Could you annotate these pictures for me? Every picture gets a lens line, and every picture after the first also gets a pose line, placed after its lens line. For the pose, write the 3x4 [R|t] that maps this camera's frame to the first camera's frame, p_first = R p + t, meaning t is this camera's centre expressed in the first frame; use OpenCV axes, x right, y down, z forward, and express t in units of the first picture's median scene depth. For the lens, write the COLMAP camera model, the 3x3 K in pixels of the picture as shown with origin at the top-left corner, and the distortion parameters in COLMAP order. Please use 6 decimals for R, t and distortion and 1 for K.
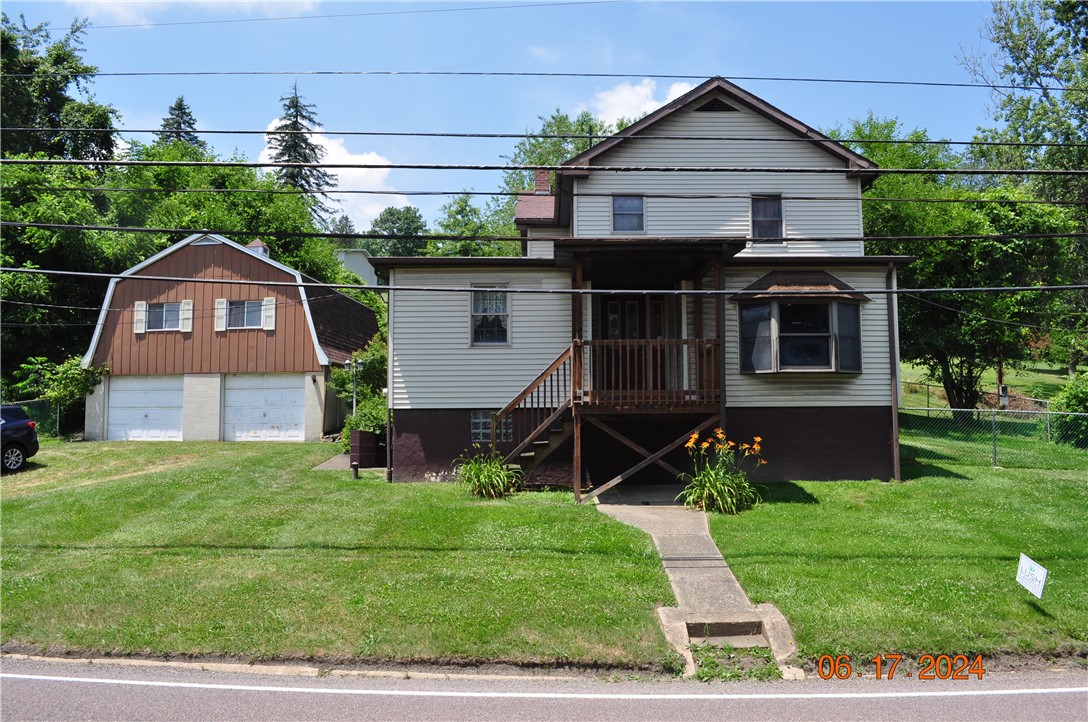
lens RADIAL K [[855.7, 0, 544.0], [0, 855.7, 361.0], [0, 0, 1]] dist [-0.082970, 0.006756]
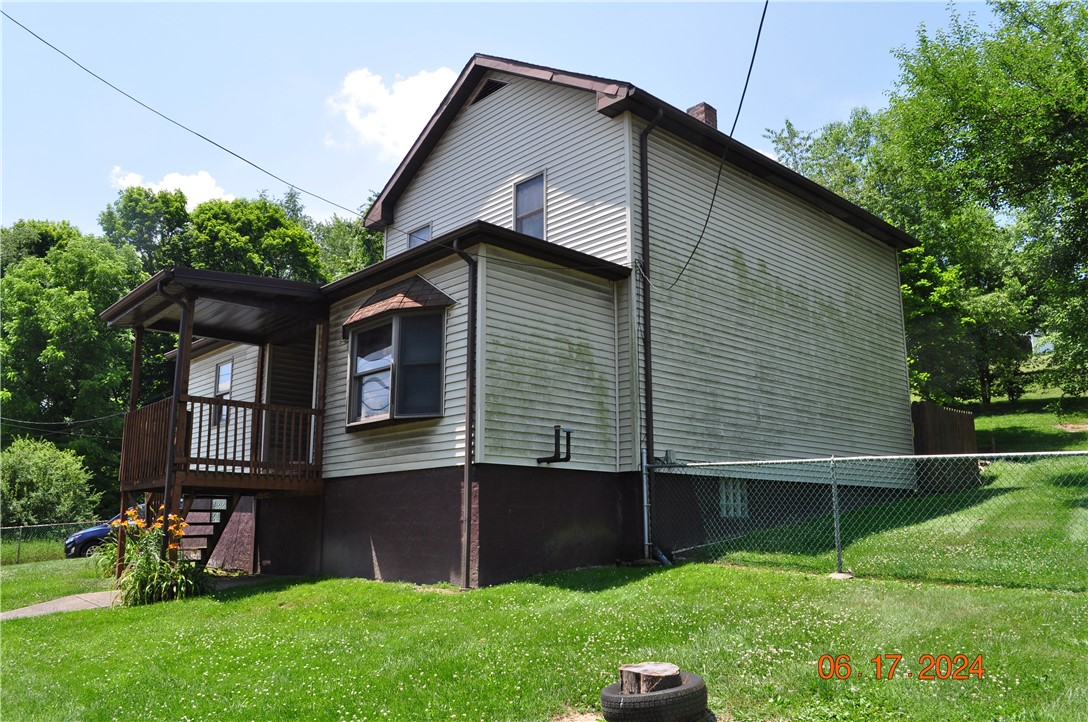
lens RADIAL K [[855.7, 0, 544.0], [0, 855.7, 361.0], [0, 0, 1]] dist [-0.082970, 0.006756]
pose [[0.682708, -0.141136, -0.716931, 0.825284], [0.065811, 0.989058, -0.132038, 0.058433], [0.727721, 0.042962, 0.684526, 0.553005]]
